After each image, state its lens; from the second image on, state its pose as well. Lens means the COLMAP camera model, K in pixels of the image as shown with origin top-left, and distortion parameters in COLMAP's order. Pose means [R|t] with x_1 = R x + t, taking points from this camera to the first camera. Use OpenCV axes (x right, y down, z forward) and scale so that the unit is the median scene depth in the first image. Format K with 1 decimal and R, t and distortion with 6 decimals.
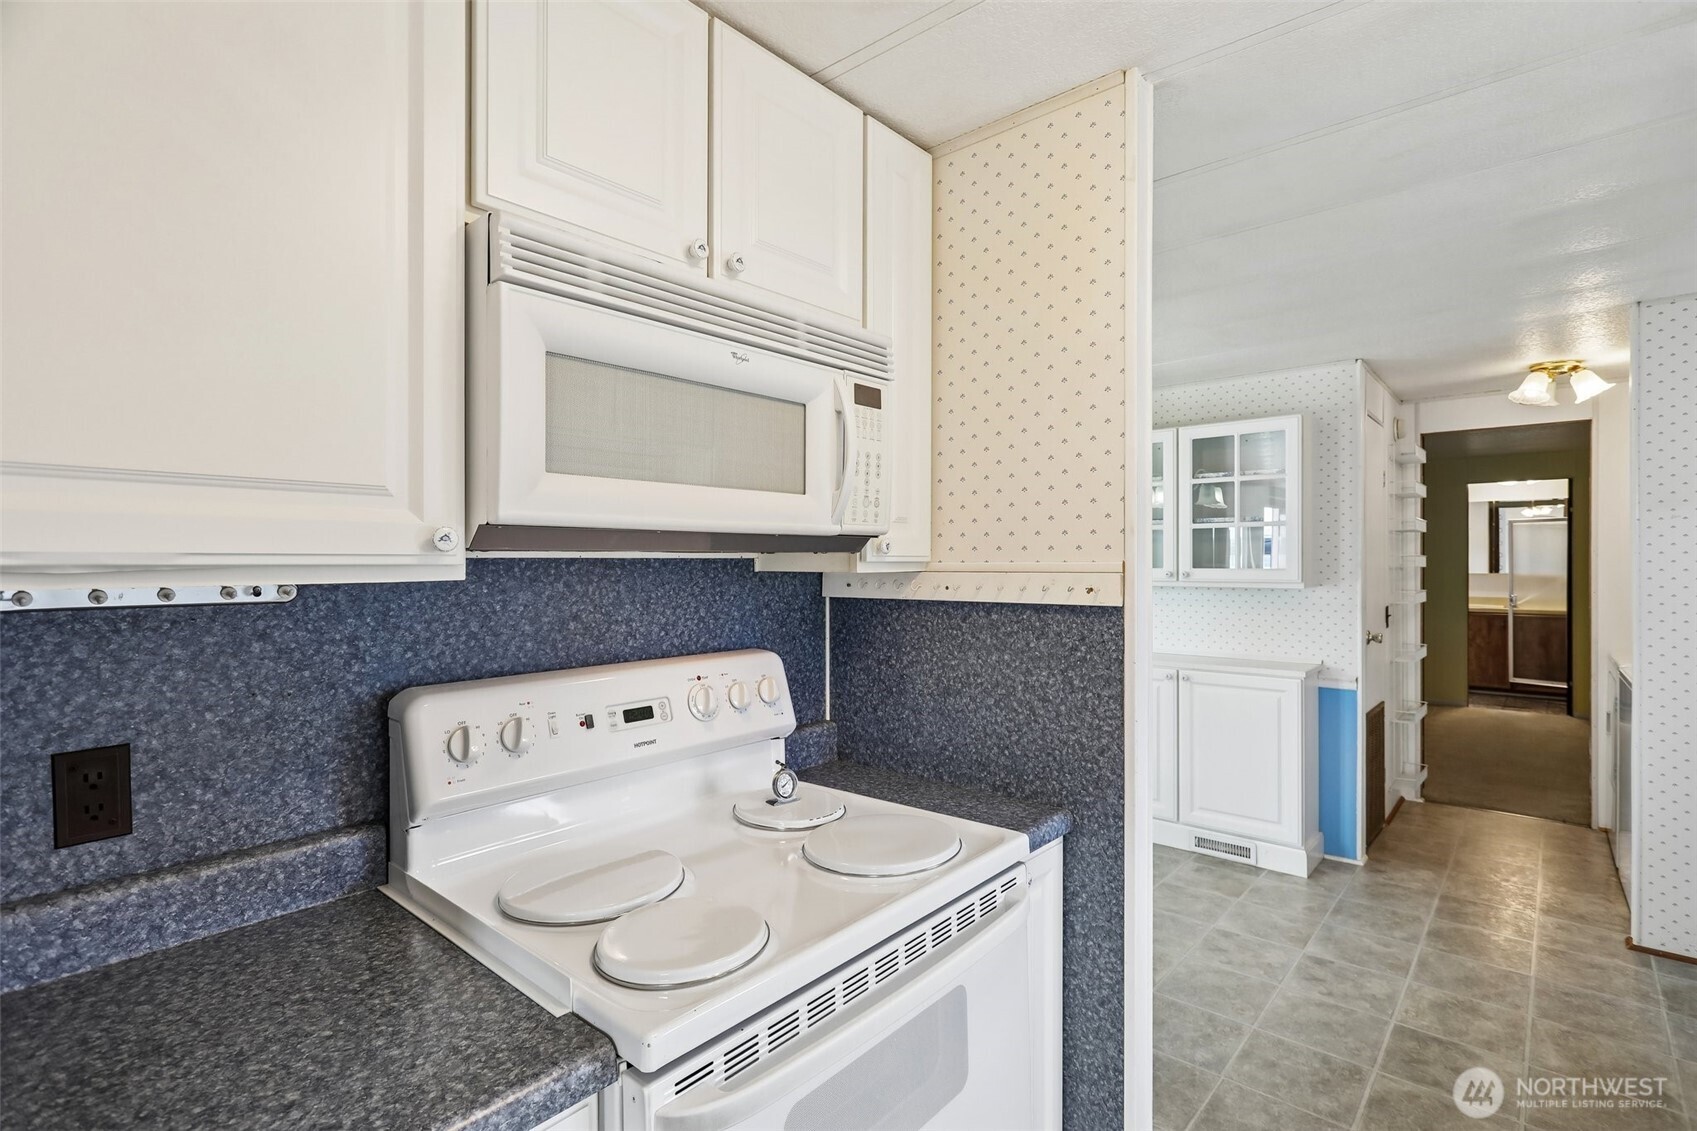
lens RADIAL K [[796.1, 0, 860.1], [0, 796.1, 567.7], [0, 0, 1]] dist [-0.001763, 0.002193]
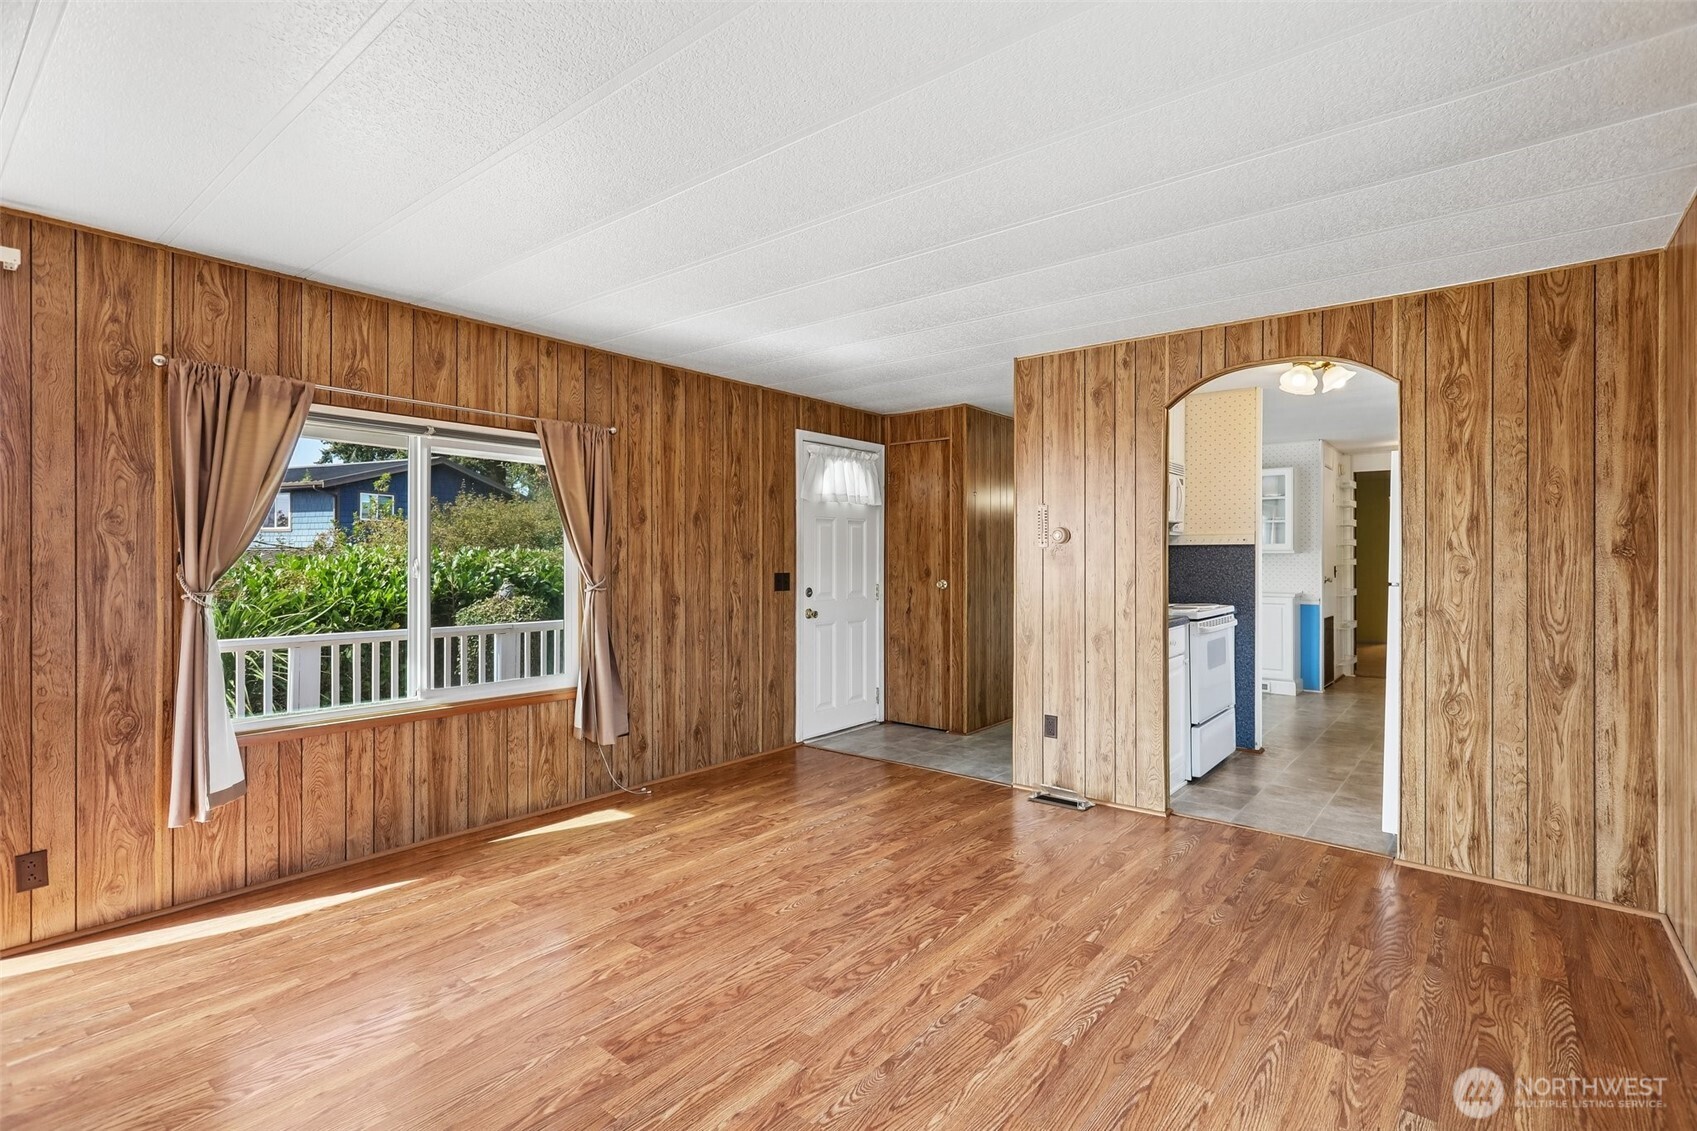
lens RADIAL K [[796.1, 0, 842.7], [0, 796.1, 545.8], [0, 0, 1]] dist [-0.001763, 0.002193]
pose [[0.999592, 0.011011, 0.026344, -0.508508], [-0.010589, 0.999814, -0.016109, 0.041713], [-0.026517, 0.015824, 0.999523, -0.784298]]
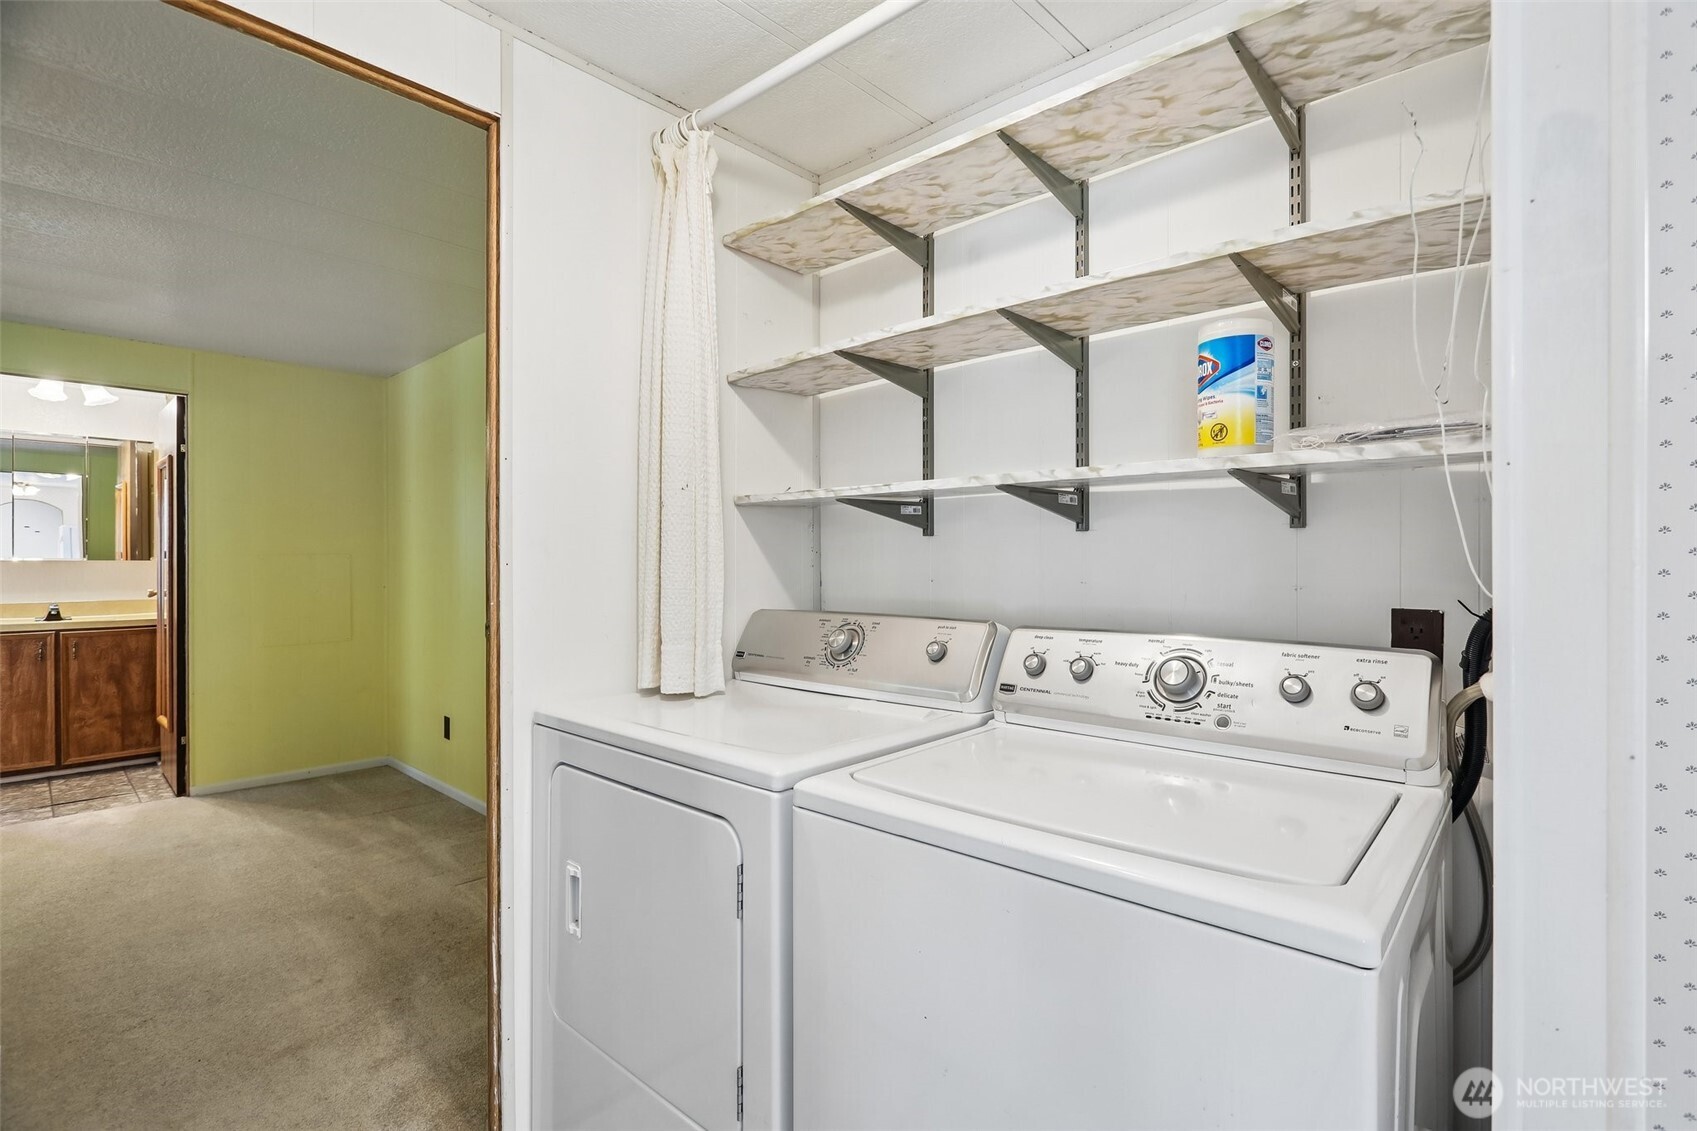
lens RADIAL K [[796.1, 0, 845.3], [0, 796.1, 567.2], [0, 0, 1]] dist [-0.001763, 0.002193]
pose [[0.035492, -0.002998, 0.999365, 0.635346], [0.009167, 0.999954, 0.002674, 0.037333], [-0.999328, 0.009066, 0.035518, 0.974143]]
